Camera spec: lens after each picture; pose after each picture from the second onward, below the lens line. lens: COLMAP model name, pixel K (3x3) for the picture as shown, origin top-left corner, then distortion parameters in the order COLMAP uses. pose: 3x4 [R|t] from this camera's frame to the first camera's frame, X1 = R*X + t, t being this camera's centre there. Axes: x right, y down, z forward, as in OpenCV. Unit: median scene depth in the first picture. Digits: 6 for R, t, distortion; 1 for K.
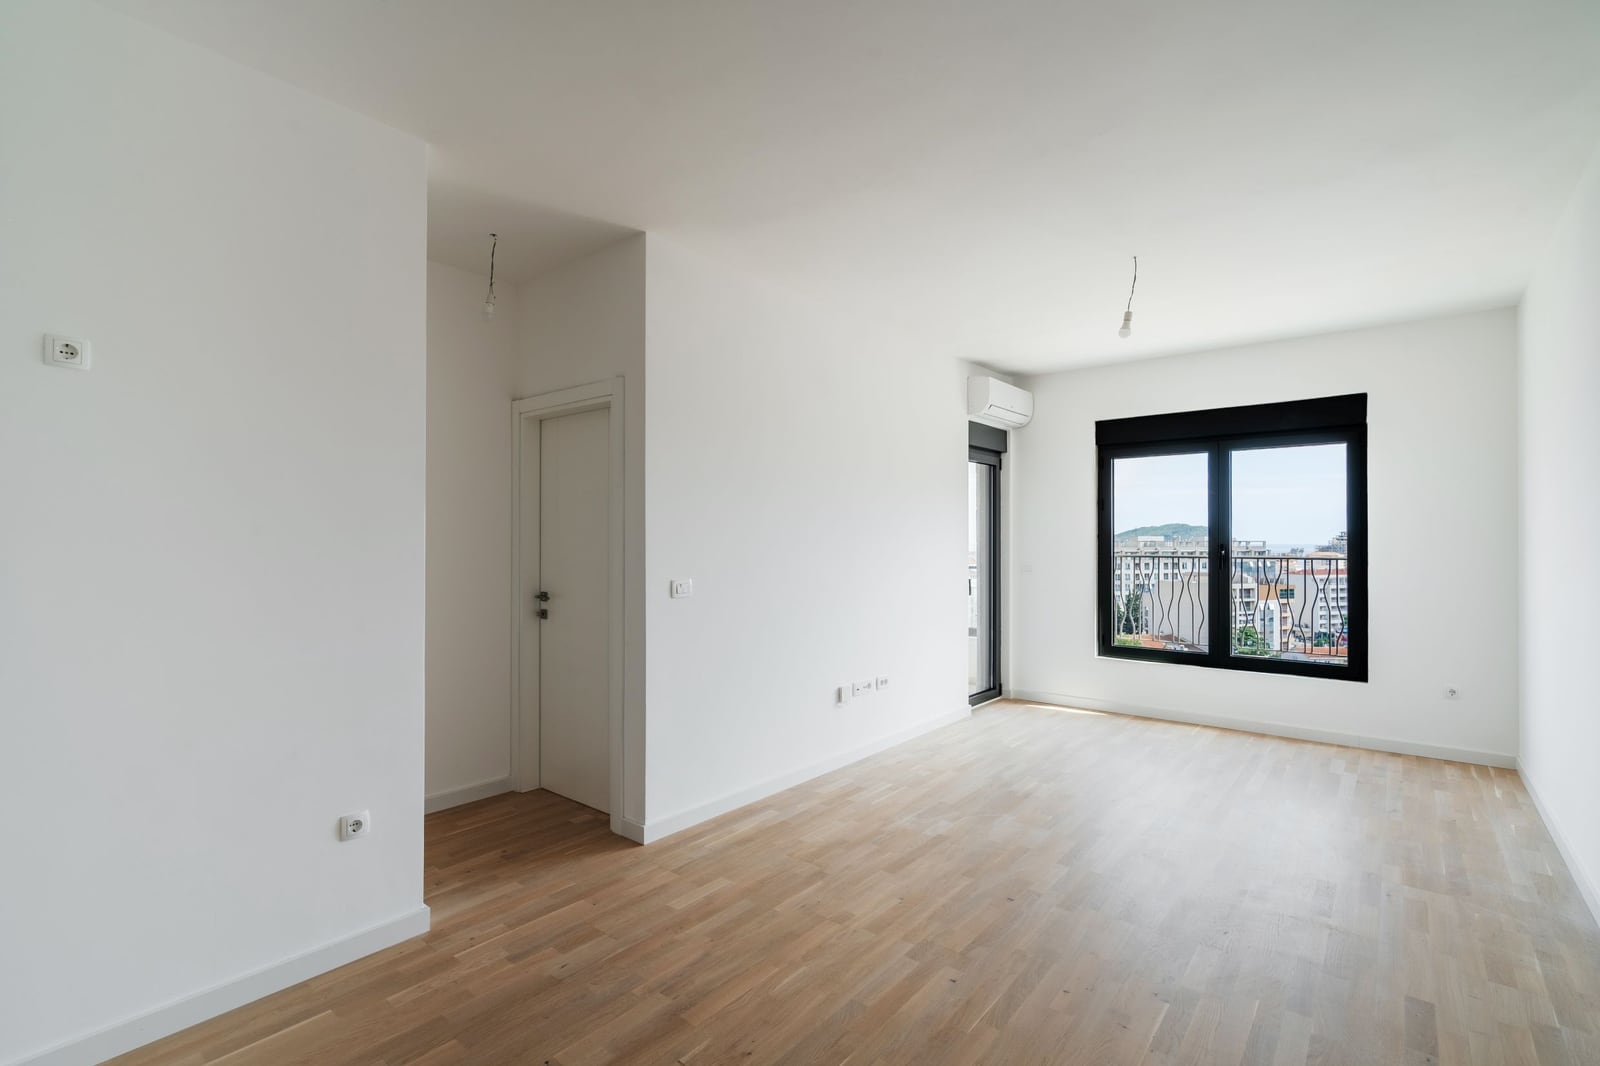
lens RADIAL K [[750.7, 0, 780.9], [0, 750.7, 534.1], [0, 0, 1]] dist [-0.001504, 0.000768]
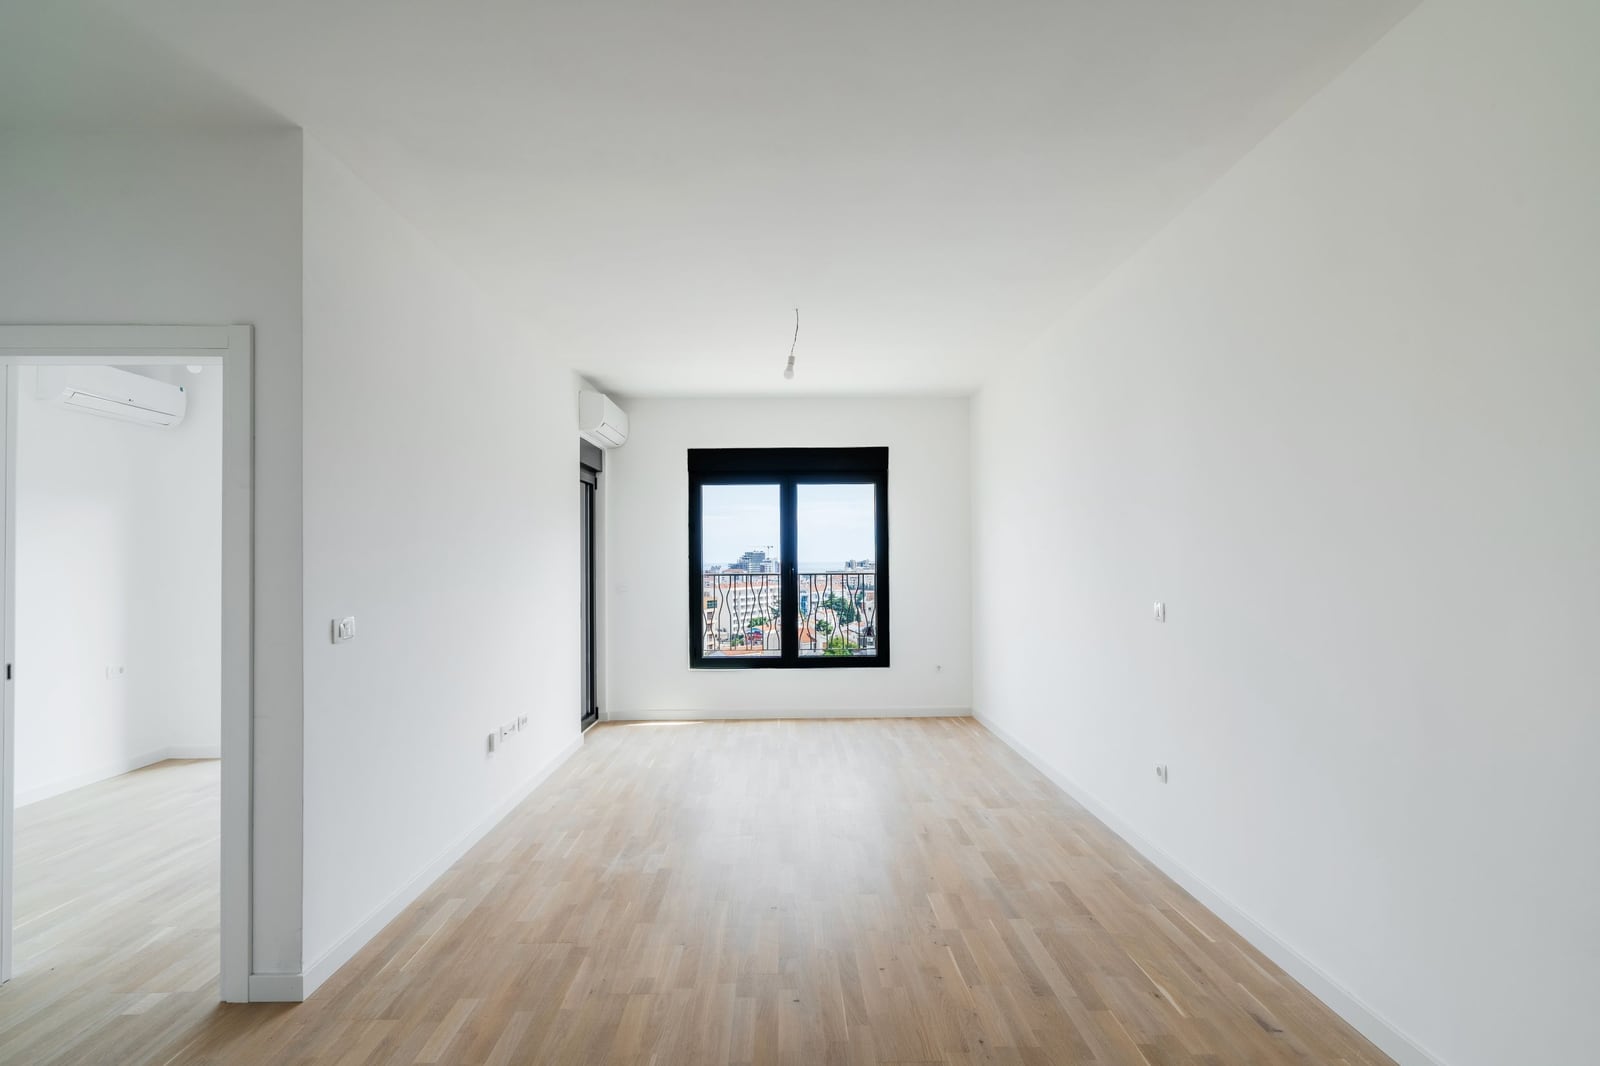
lens RADIAL K [[750.4, 0, 805.8], [0, 750.4, 543.4], [0, 0, 1]] dist [-0.000839, 0.002082]
pose [[0.749330, 0.007489, 0.662154, -0.204944], [0.002559, 0.999896, -0.014204, 0.000172], [-0.662191, 0.012338, 0.749233, 0.112669]]
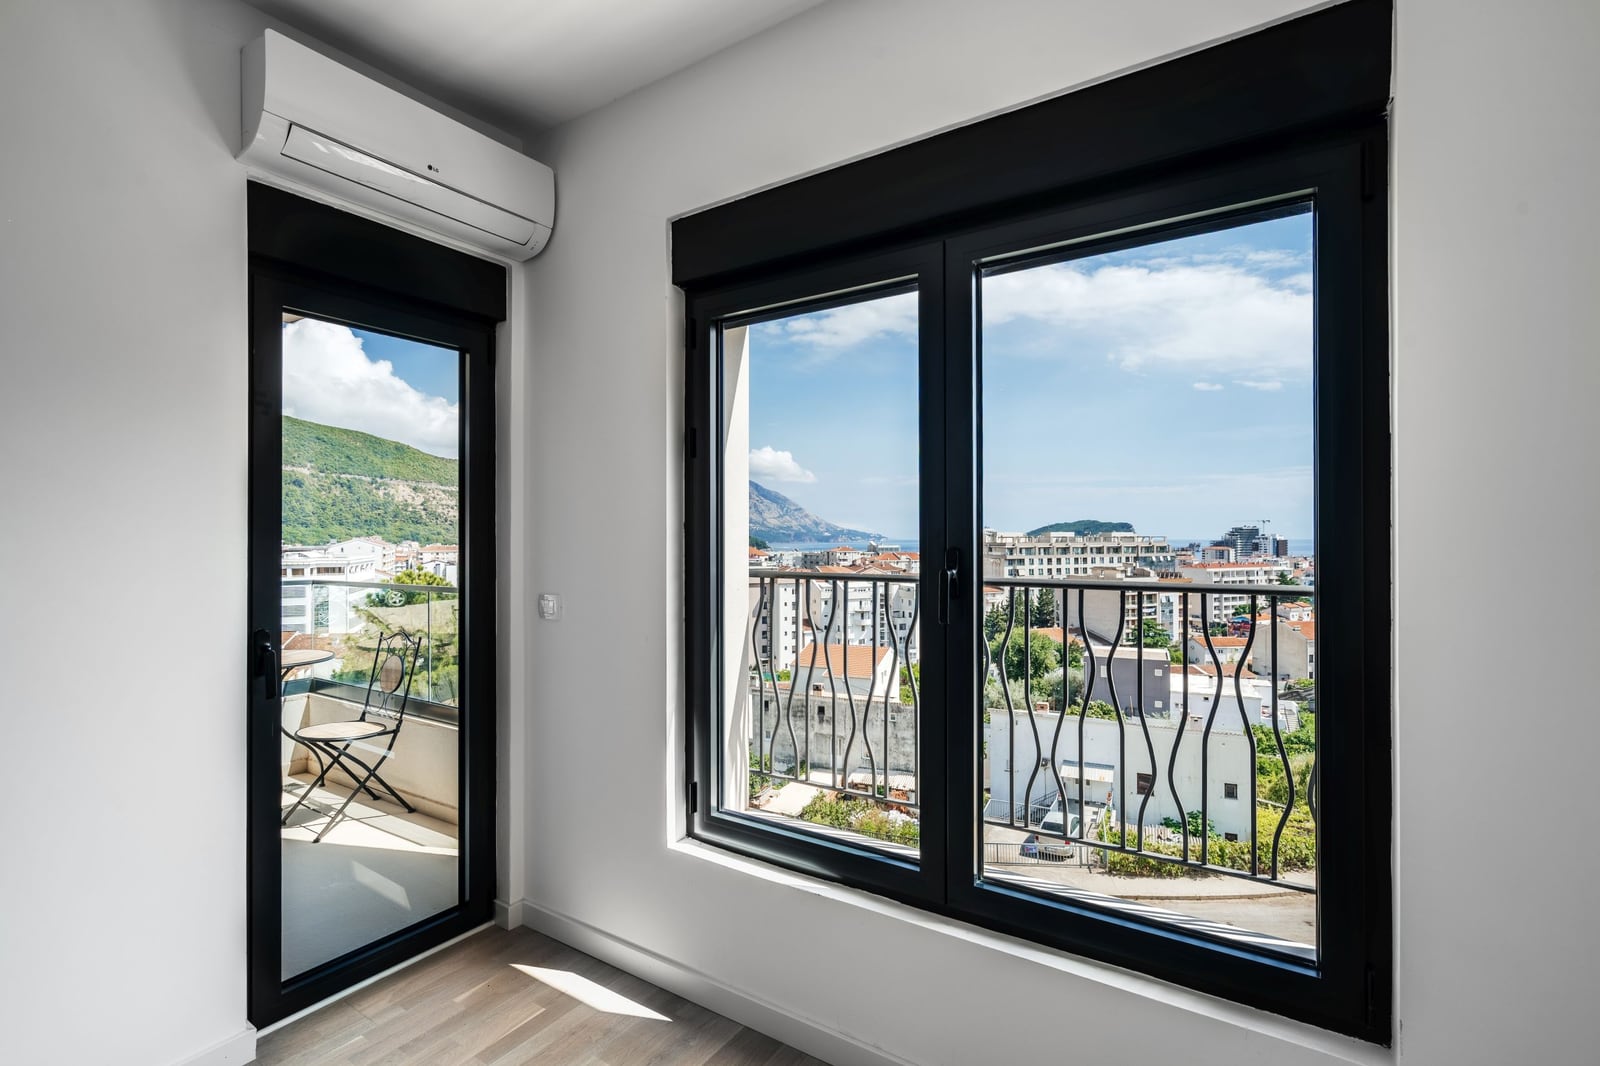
lens RADIAL K [[750.4, 0, 805.8], [0, 750.4, 543.4], [0, 0, 1]] dist [-0.000839, 0.002082]
pose [[0.992268, -0.005063, 0.124012, 0.554445], [0.003028, 0.999858, 0.016591, 0.006156], [-0.124078, -0.016087, 0.992142, 0.779806]]
